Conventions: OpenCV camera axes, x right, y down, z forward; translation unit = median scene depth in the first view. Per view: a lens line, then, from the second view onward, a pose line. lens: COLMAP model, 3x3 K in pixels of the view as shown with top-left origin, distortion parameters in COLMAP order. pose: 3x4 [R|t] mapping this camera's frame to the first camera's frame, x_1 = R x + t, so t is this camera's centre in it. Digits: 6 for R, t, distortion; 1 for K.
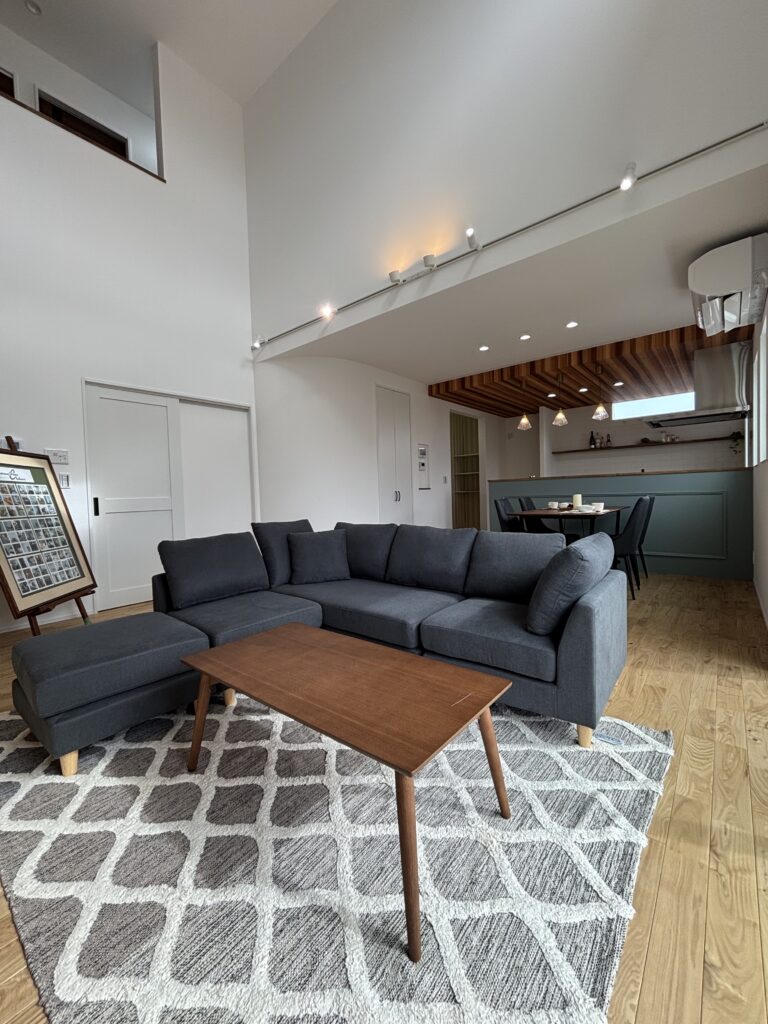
lens RADIAL K [[413.3, 0, 382.6], [0, 413.3, 507.1], [0, 0, 1]] dist [-0.001259, -0.000533]
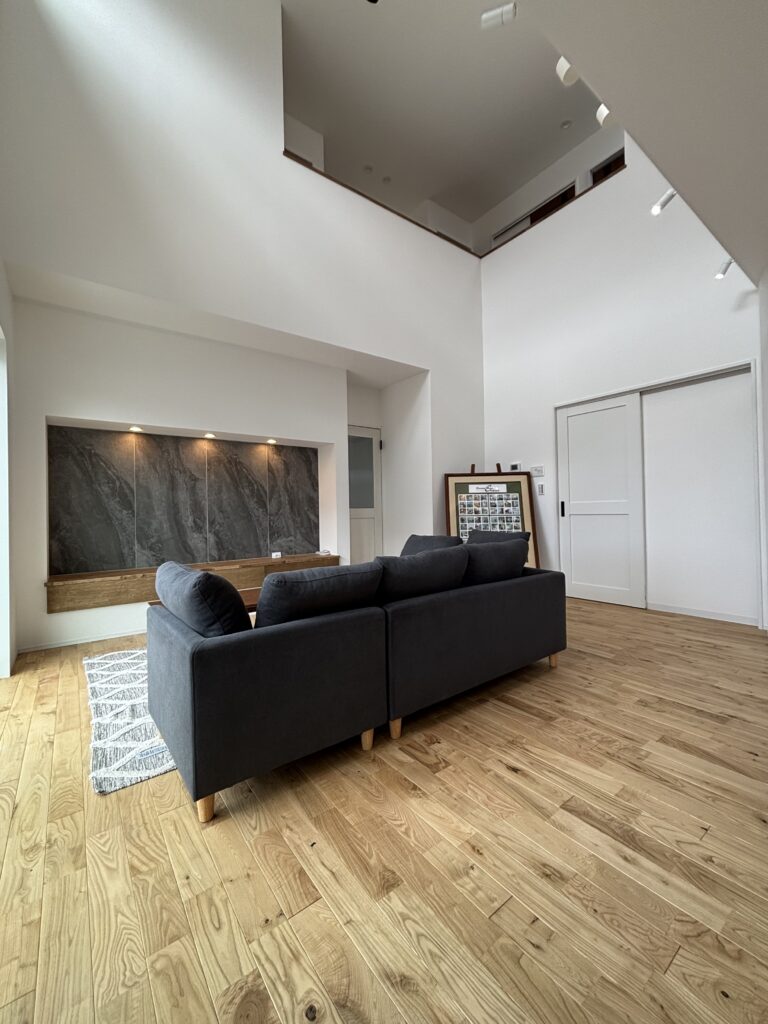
lens RADIAL K [[413.3, 0, 382.6], [0, 413.3, 507.1], [0, 0, 1]] dist [-0.001259, -0.000533]
pose [[-0.228877, 0.023814, -0.973164, 0.458543], [-0.004237, 0.999667, 0.025459, -0.027089], [0.973446, 0.009951, -0.228700, 0.584904]]
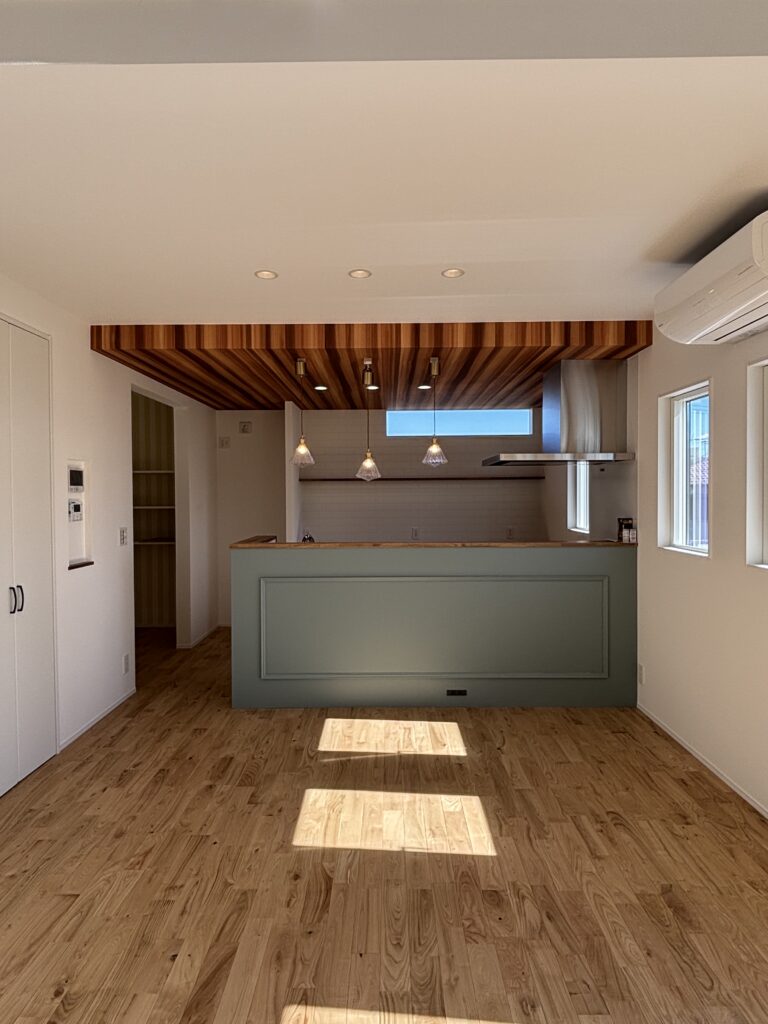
lens RADIAL K [[593.2, 0, 384.0], [0, 593.2, 512.0], [0, 0, 1]] dist [0.004635, 0.002623]
pose [[0.770533, 0.010287, 0.637317, -0.064033], [-0.002533, 0.999911, -0.013077, -0.113700], [-0.637395, 0.008462, 0.770491, 0.405414]]
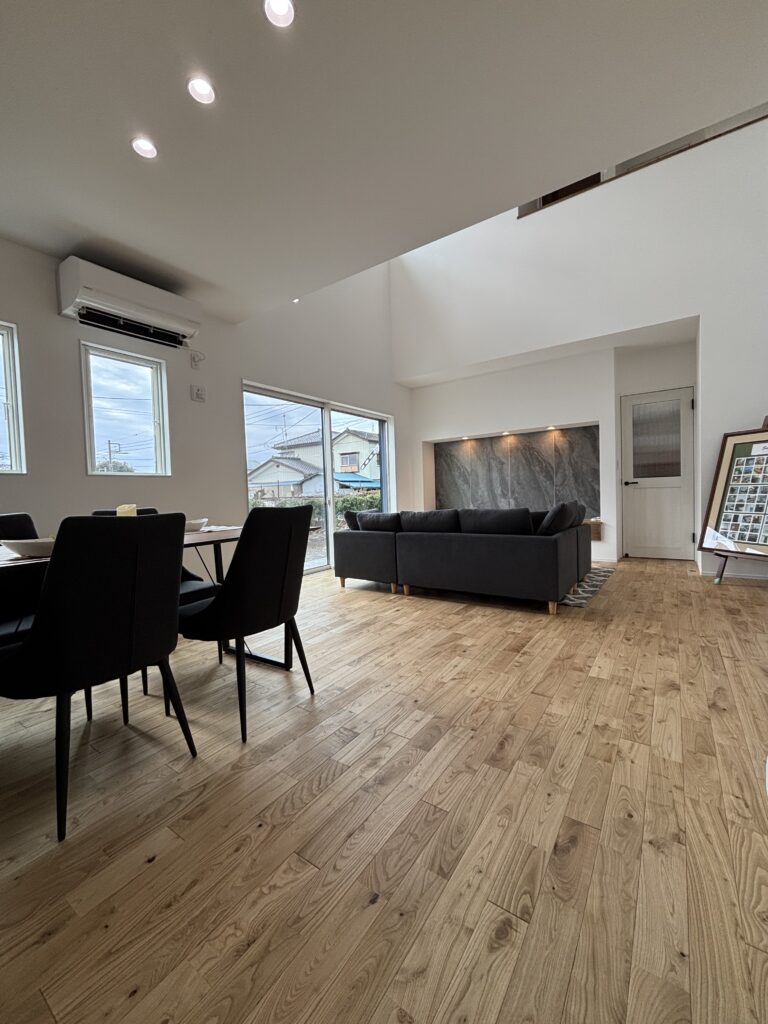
lens RADIAL K [[413.3, 0, 382.6], [0, 413.3, 507.1], [0, 0, 1]] dist [-0.001259, -0.000533]
pose [[-0.994777, 0.066050, -0.077820, 0.203664], [0.060862, 0.995878, 0.067246, -0.033948], [0.081941, 0.062159, -0.994697, 1.261929]]
